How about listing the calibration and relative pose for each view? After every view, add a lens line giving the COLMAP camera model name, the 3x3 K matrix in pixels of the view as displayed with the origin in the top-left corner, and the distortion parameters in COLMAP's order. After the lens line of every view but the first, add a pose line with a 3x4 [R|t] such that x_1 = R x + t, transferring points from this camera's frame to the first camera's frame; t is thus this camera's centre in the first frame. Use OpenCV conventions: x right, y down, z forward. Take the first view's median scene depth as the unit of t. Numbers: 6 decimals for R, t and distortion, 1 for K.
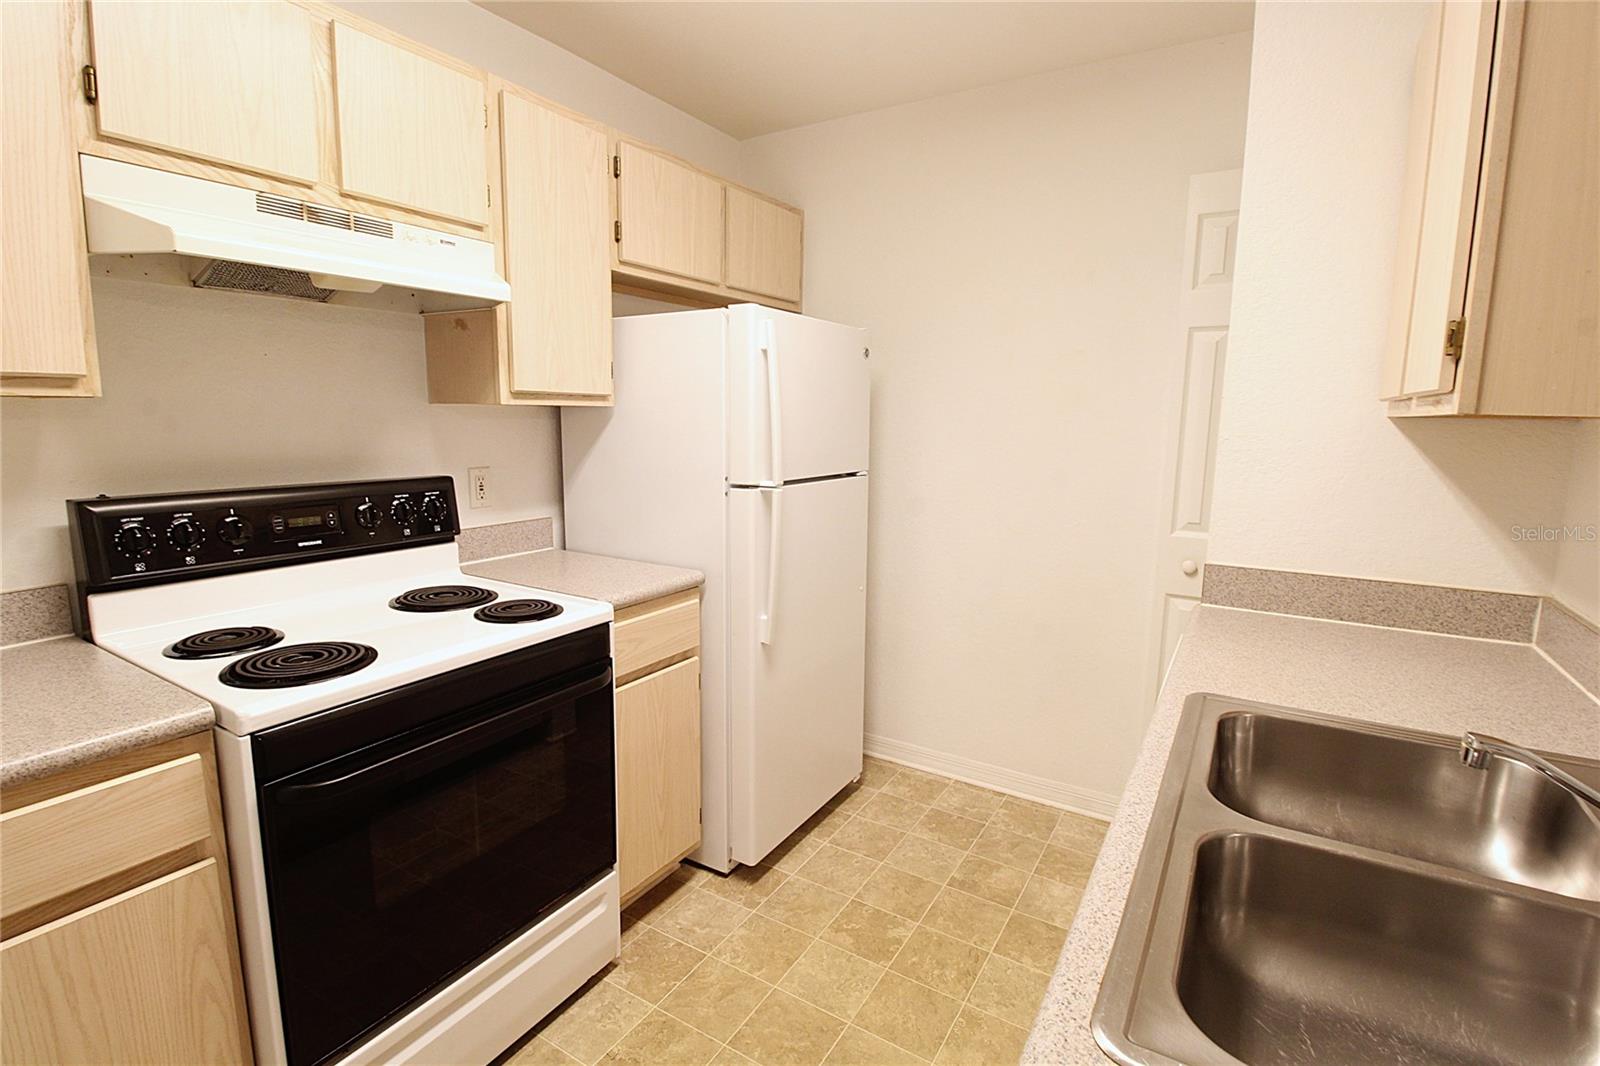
lens RADIAL K [[754.2, 0, 800.0], [0, 754.2, 533.0], [0, 0, 1]] dist [-0.001393, -0.012888]
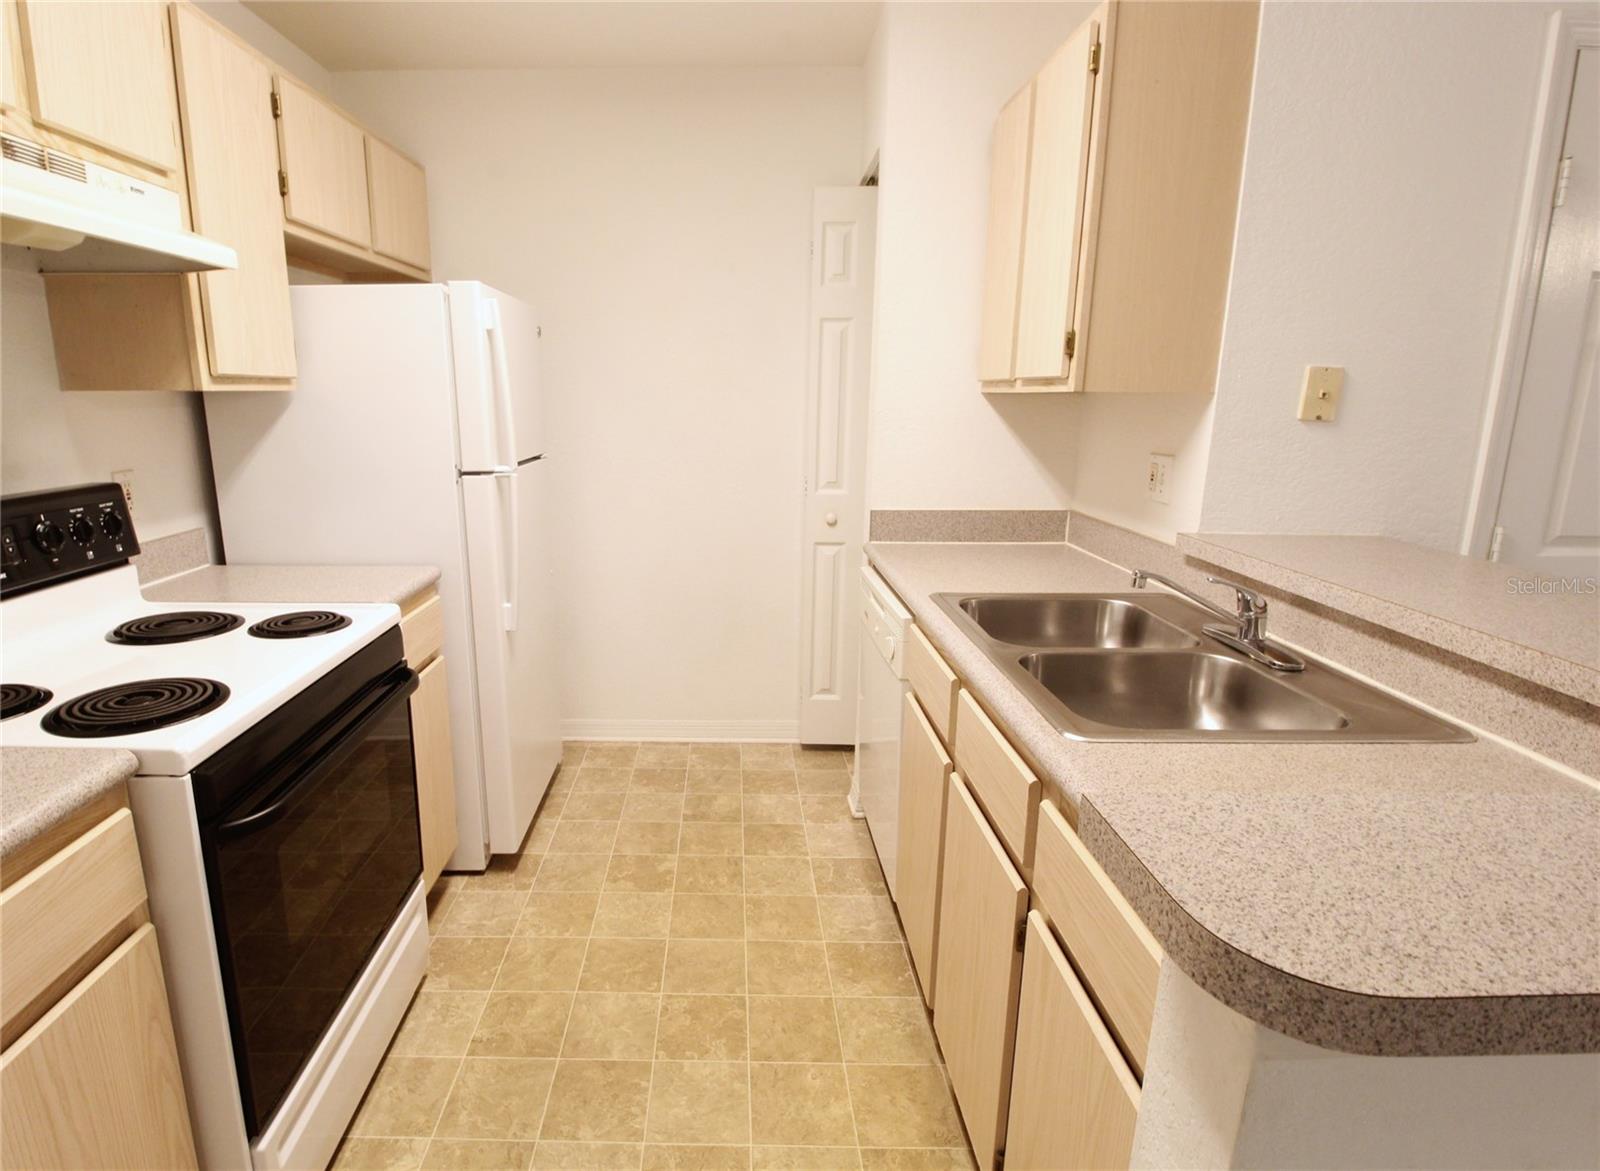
lens RADIAL K [[838.9, 0, 718.1], [0, 838.9, 593.9], [0, 0, 1]] dist [0.005236, -0.020396]
pose [[0.856872, -0.132203, 0.498290, -0.402506], [0.090910, 0.990162, 0.106372, 0.005680], [-0.507450, -0.045847, 0.860461, -0.101330]]
